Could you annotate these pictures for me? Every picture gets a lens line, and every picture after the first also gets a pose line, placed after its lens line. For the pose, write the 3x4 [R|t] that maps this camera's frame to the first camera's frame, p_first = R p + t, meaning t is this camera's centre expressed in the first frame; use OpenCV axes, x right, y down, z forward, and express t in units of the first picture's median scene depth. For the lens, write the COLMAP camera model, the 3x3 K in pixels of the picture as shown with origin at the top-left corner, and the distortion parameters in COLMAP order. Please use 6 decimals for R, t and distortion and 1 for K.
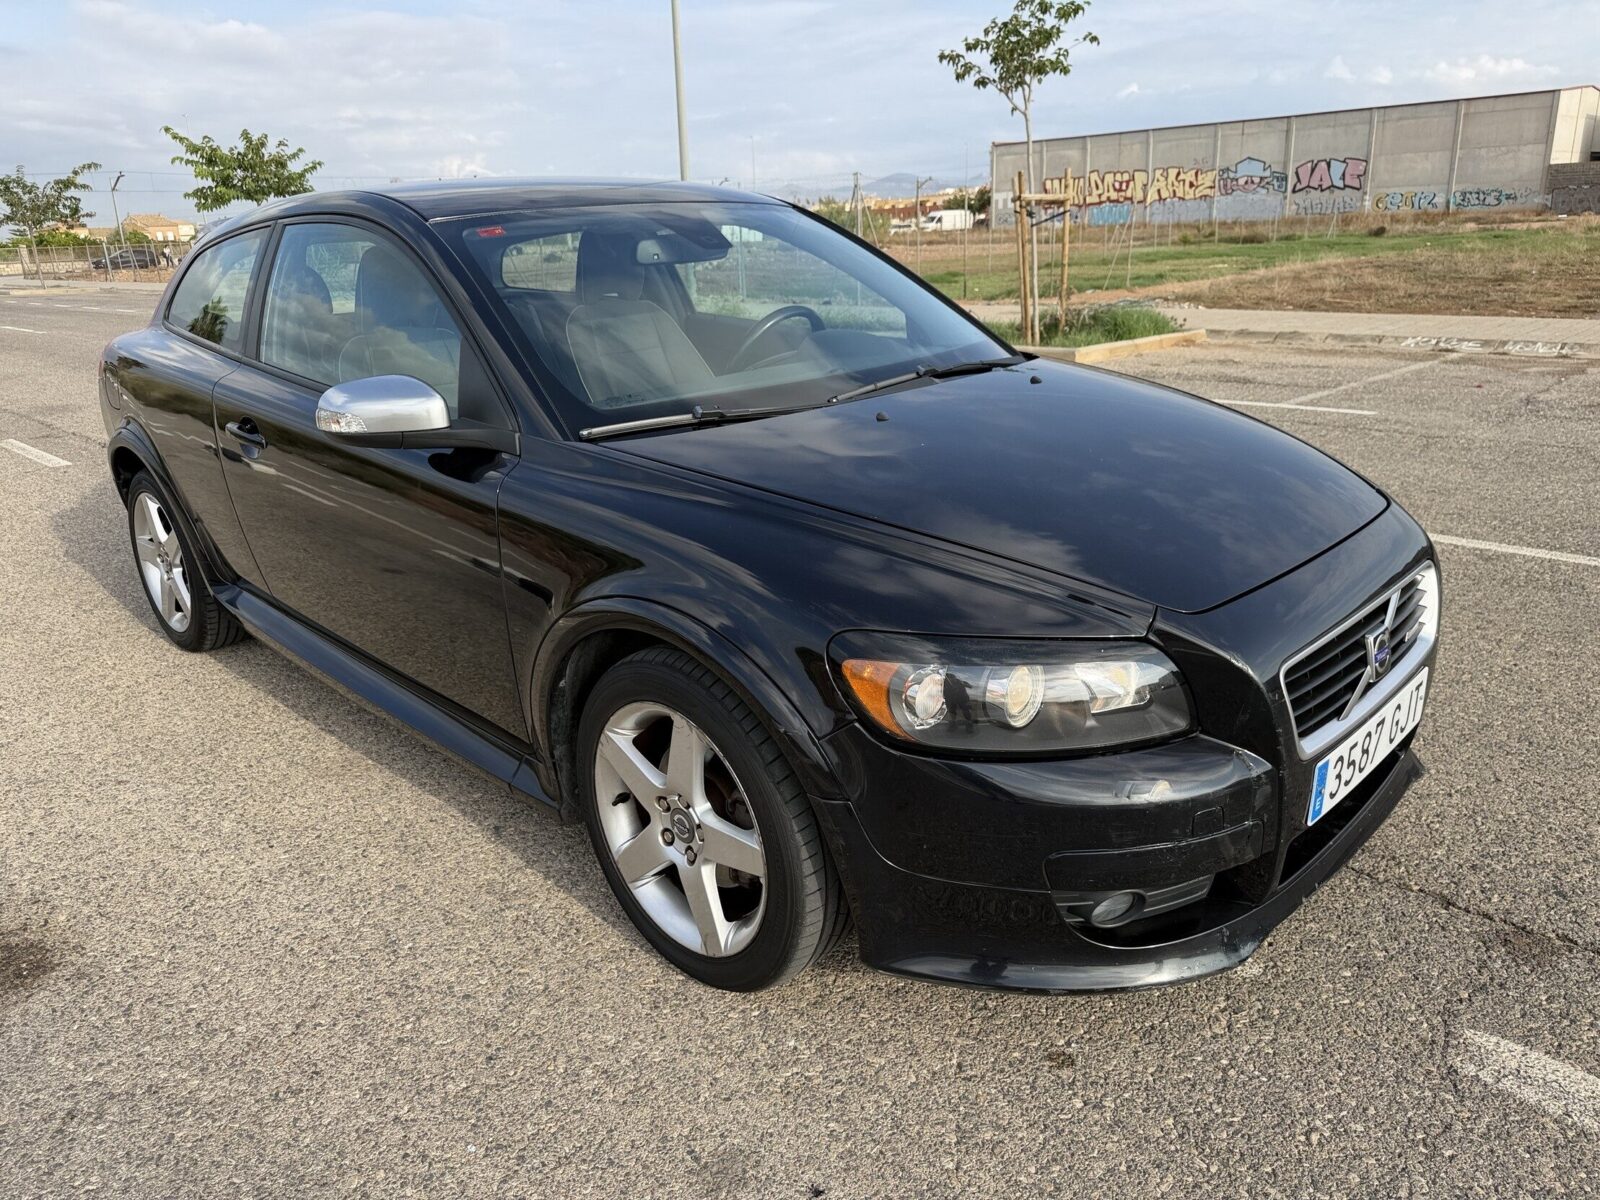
lens RADIAL K [[1121.8, 0, 794.2], [0, 1121.8, 603.1], [0, 0, 1]] dist [-0.001490, -0.002176]
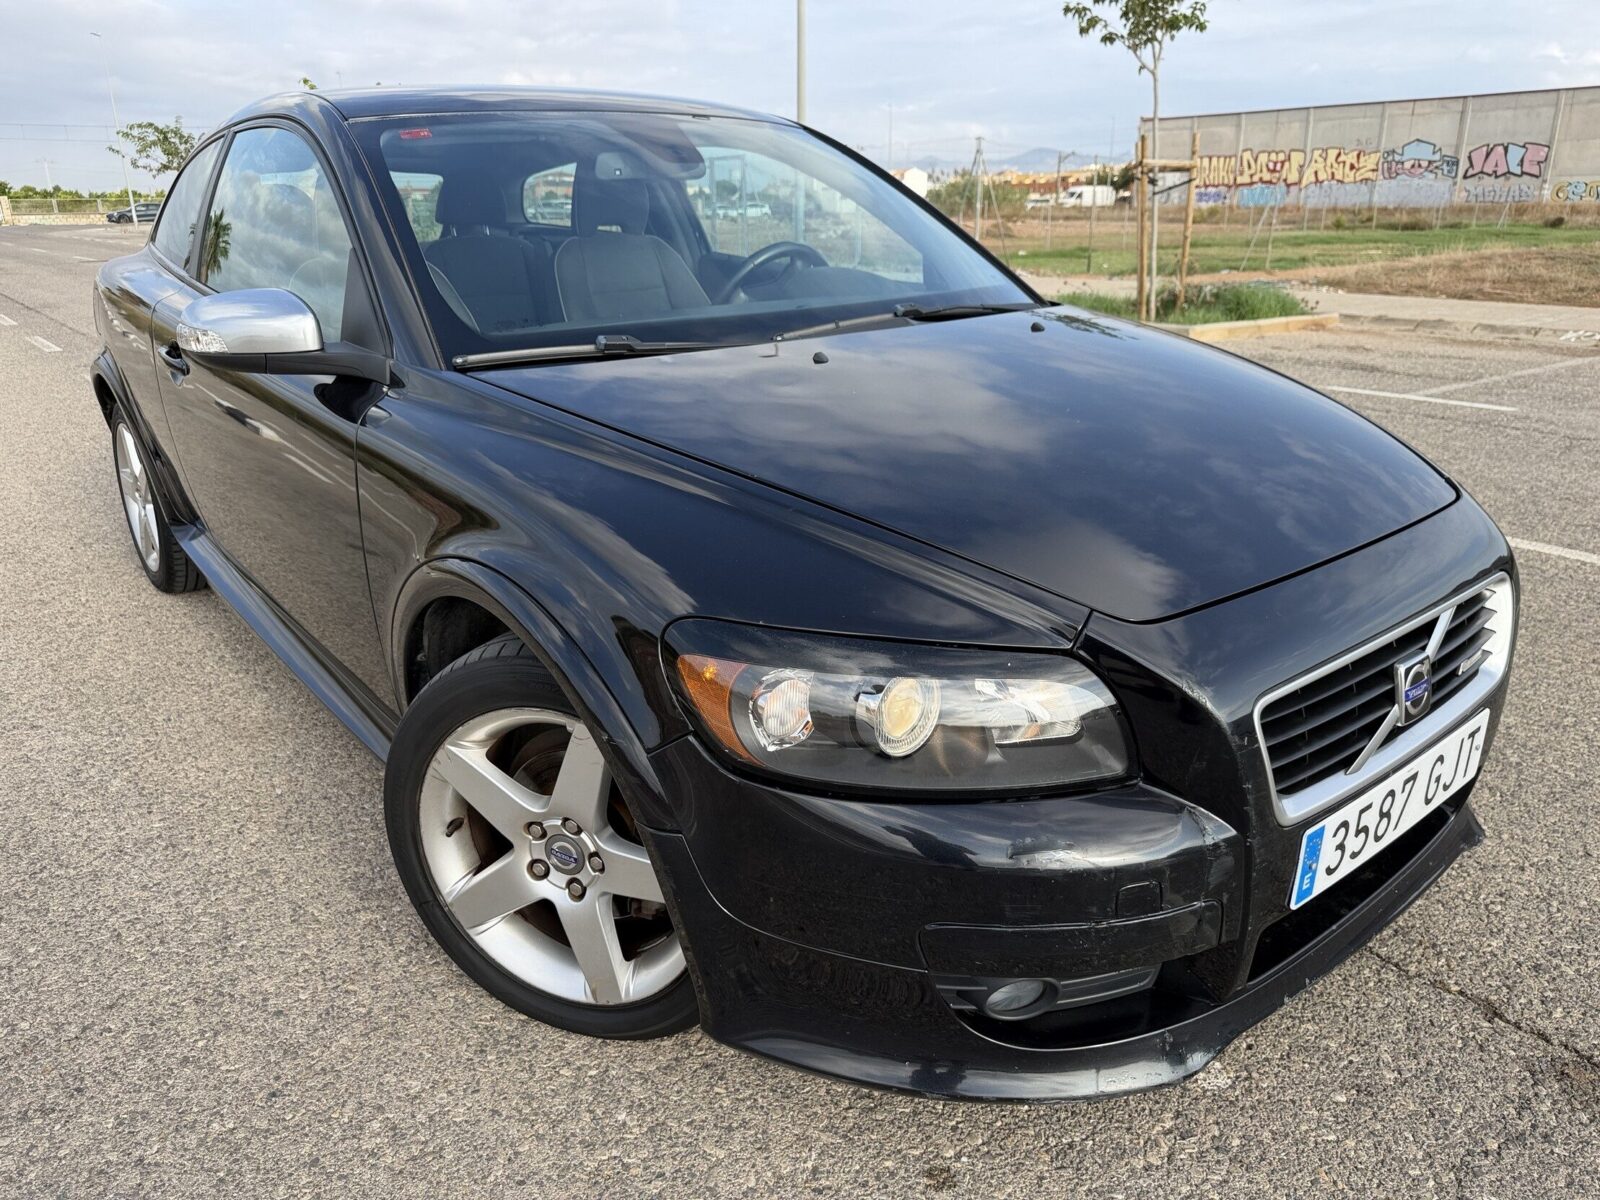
lens RADIAL K [[1137.8, 0, 800.0], [0, 1137.8, 600.0], [0, 0, 1]] dist [-0.017277, 0.009976]
pose [[0.993672, 0.063620, -0.092566, 0.047919], [-0.062054, 0.997878, 0.019695, -0.001633], [0.093623, -0.013826, 0.995512, 0.052939]]
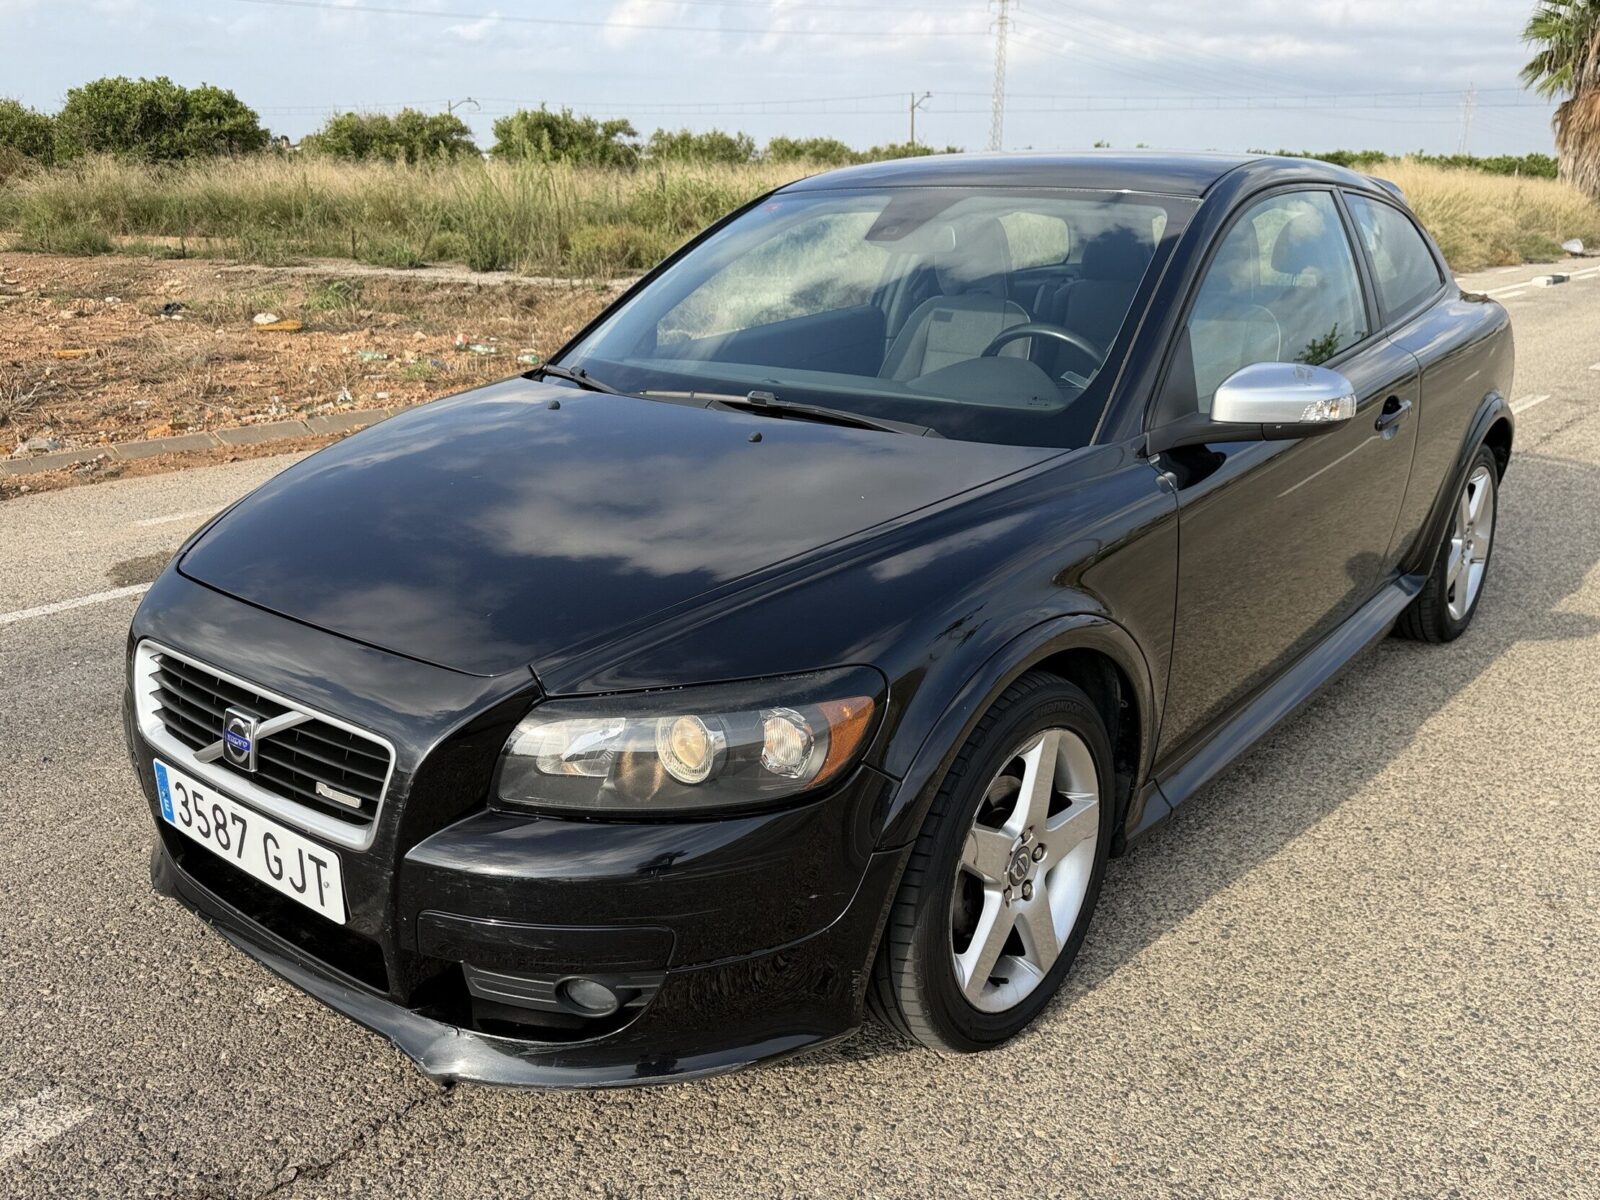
lens RADIAL K [[1336.8, 0, 800.0], [0, 1336.8, 600.0], [0, 0, 1]] dist [0.008236, -0.001185]
pose [[0.115653, 0.338530, -0.933821, 0.403959], [-0.334215, 0.898576, 0.284361, -0.132619], [0.935374, 0.279210, 0.217064, 0.306359]]
